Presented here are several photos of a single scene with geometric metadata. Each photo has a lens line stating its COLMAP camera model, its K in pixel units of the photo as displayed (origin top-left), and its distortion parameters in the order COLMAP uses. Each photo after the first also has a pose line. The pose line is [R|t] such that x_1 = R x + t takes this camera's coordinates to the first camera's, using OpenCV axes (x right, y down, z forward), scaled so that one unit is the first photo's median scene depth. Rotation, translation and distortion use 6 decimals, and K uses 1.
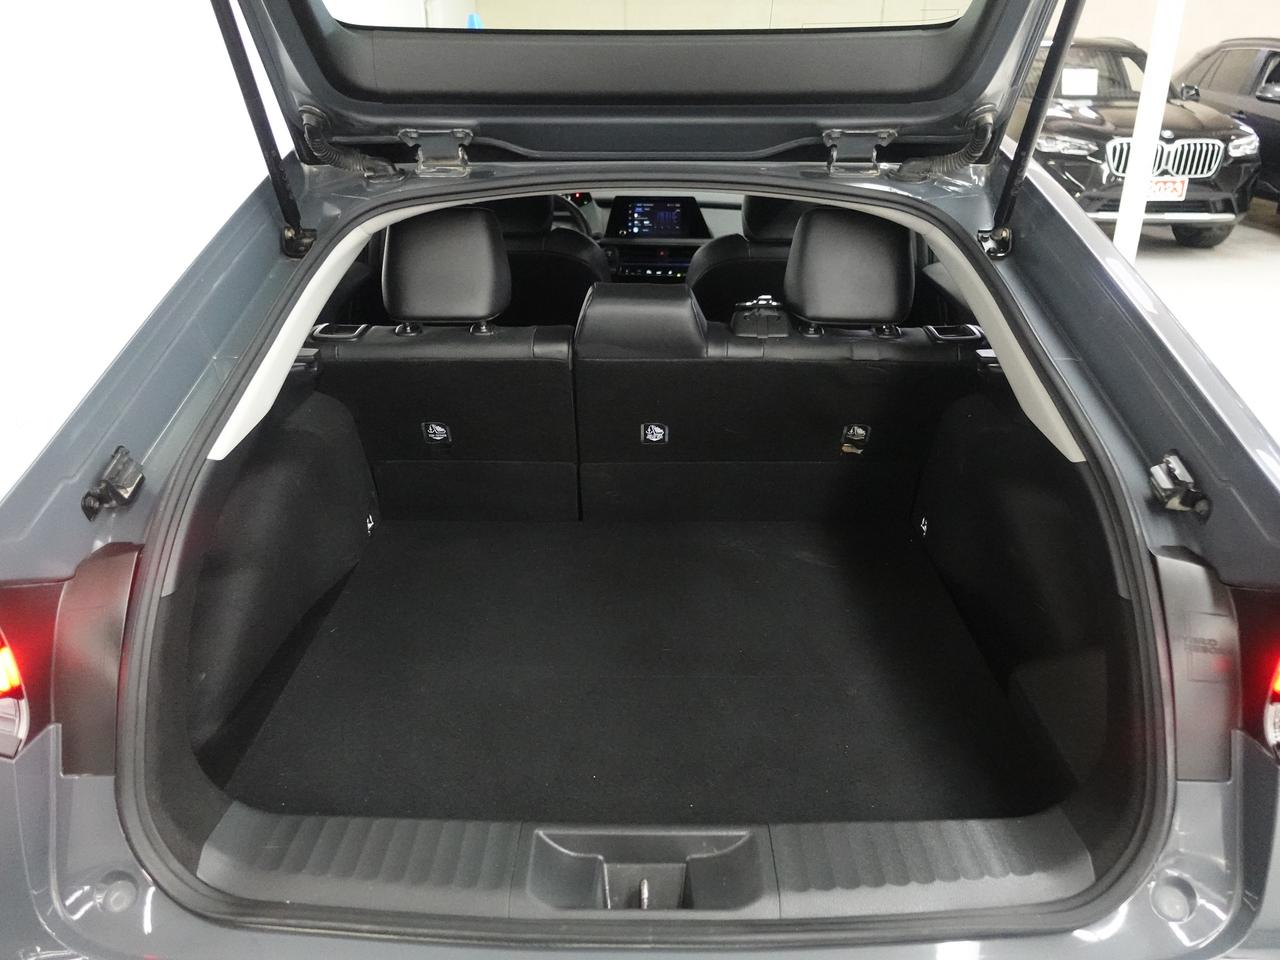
lens RADIAL K [[1017.2, 0, 640.0], [0, 1017.2, 480.0], [0, 0, 1]] dist [-0.007411, -0.008621]
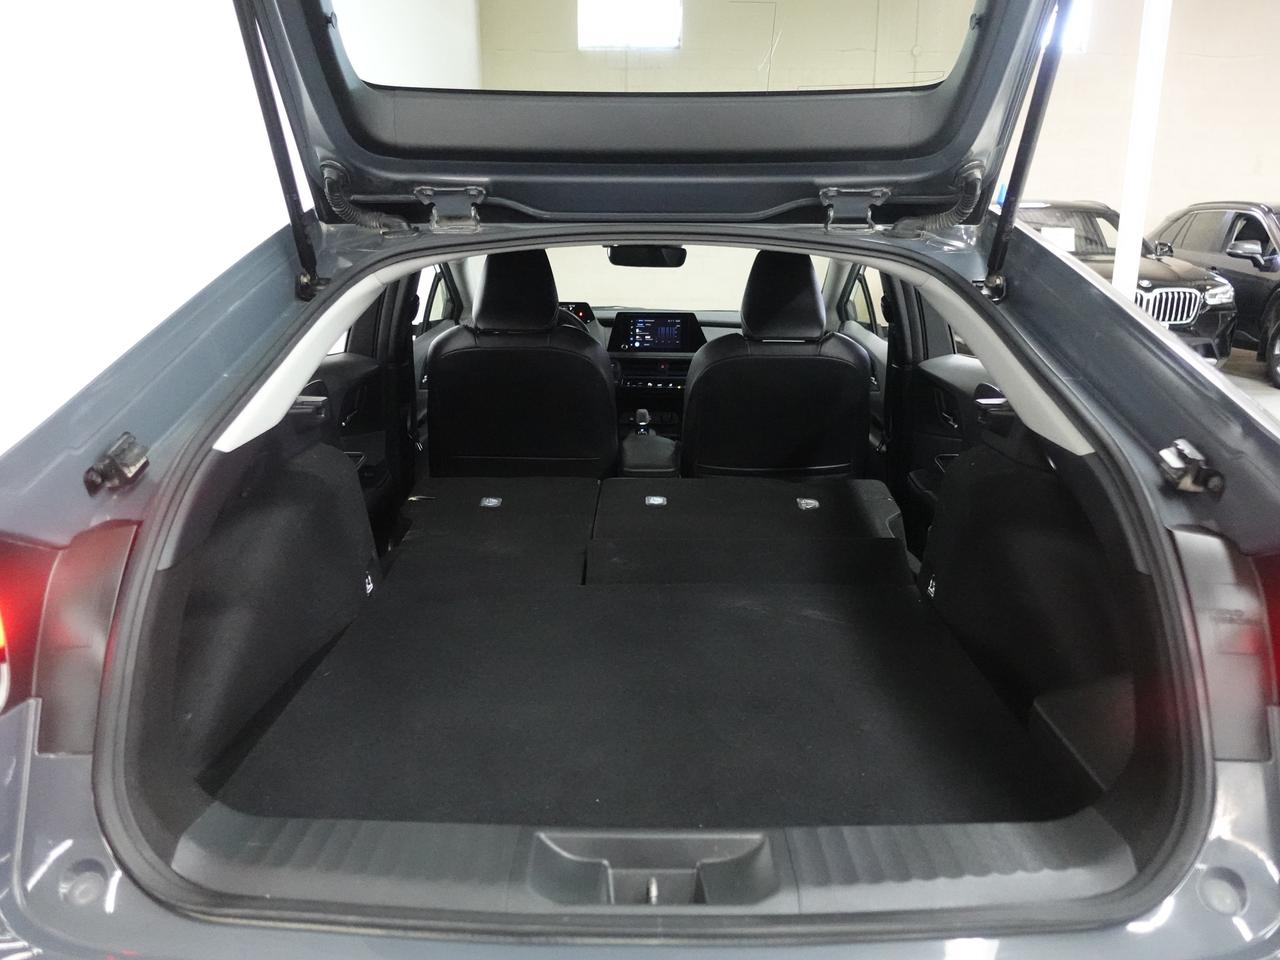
lens RADIAL K [[1017.2, 0, 640.0], [0, 1017.2, 480.0], [0, 0, 1]] dist [-0.007411, -0.008621]
pose [[0.999994, 0.002661, 0.002201, -0.007369], [-0.002261, 0.986271, -0.165122, 0.135619], [-0.002610, 0.165116, 0.986271, 0.016534]]
